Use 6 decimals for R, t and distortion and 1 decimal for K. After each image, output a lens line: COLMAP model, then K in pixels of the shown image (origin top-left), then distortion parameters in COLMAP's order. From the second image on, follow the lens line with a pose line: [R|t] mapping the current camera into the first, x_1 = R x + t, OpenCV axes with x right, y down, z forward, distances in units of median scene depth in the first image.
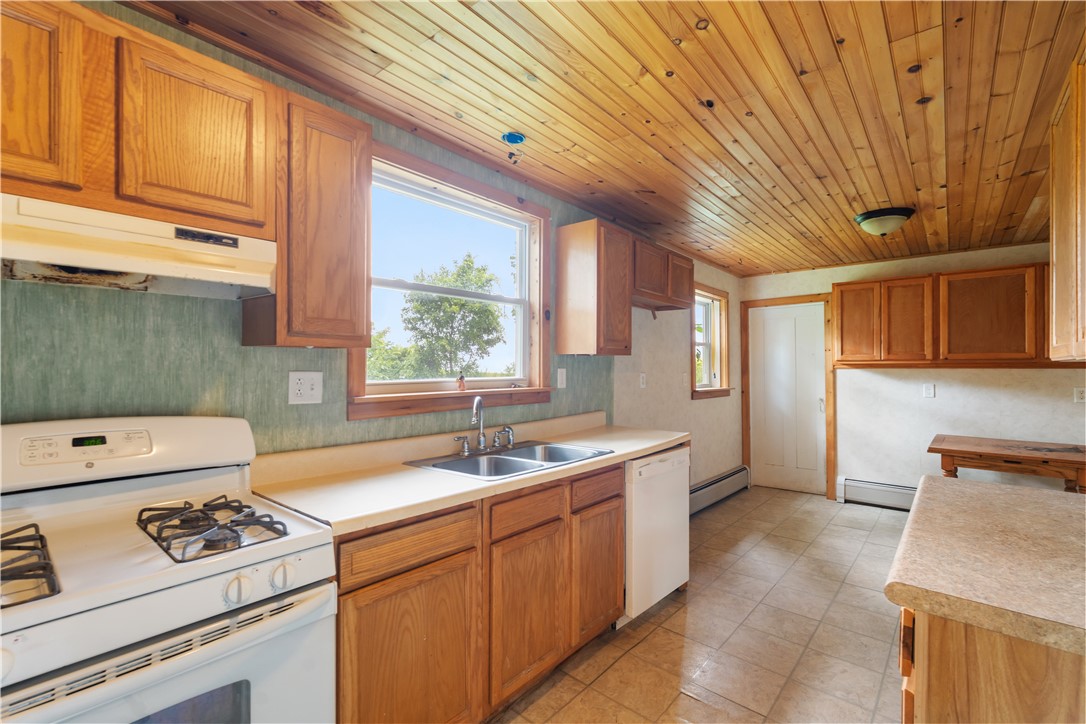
lens RADIAL K [[478.2, 0, 558.3], [0, 478.2, 364.6], [0, 0, 1]] dist [0.000729, -0.000054]
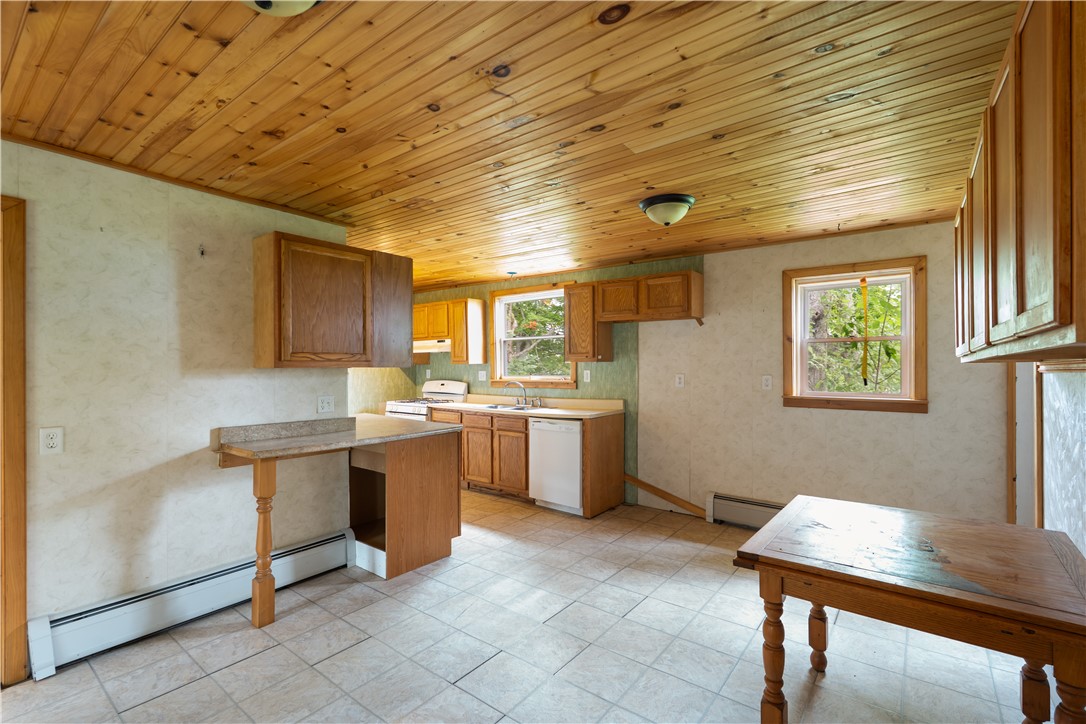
lens RADIAL K [[493.3, 0, 543.0], [0, 493.3, 362.0], [0, 0, 1]] dist [0.000023, -0.000030]
pose [[0.033991, -0.011537, -0.999356, 1.315543], [0.012237, 0.999863, -0.011126, -0.002774], [0.999347, -0.011851, 0.034127, 0.592428]]
